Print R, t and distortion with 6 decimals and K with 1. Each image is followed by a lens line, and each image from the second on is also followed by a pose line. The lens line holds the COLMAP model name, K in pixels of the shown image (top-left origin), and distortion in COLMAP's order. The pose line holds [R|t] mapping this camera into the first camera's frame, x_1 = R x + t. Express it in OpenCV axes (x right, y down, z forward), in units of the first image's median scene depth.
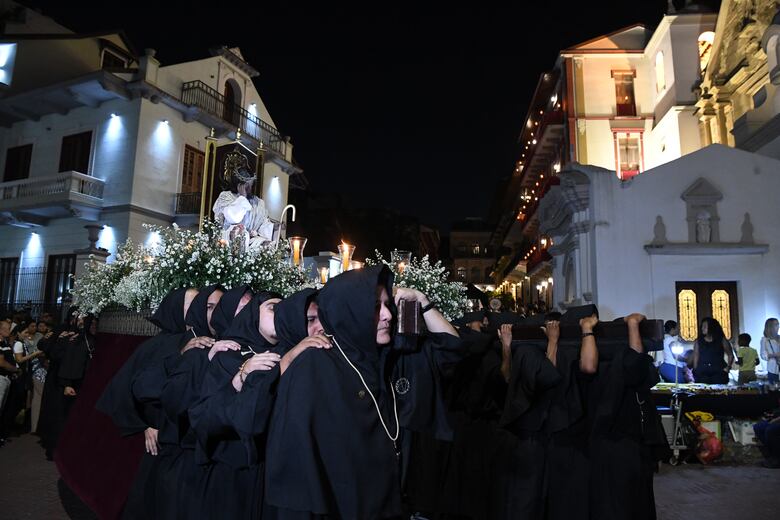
lens RADIAL K [[529.8, 0, 390.0], [0, 529.8, 260.0], [0, 0, 1]] dist [-0.070333, 0.009229]
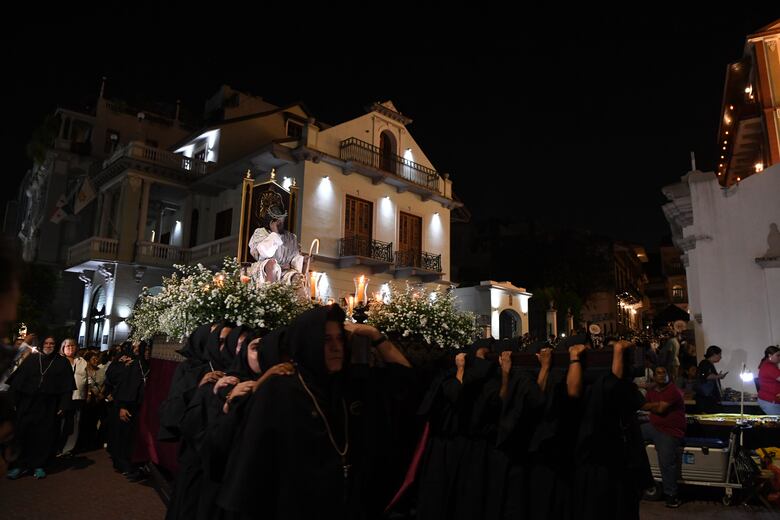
lens RADIAL K [[529.8, 0, 390.0], [0, 529.8, 260.0], [0, 0, 1]] dist [-0.070333, 0.009229]
pose [[0.923333, -0.073710, -0.376860, 0.117268], [0.053740, 0.996550, -0.063248, -0.001784], [0.380222, 0.038147, 0.924108, -0.020683]]
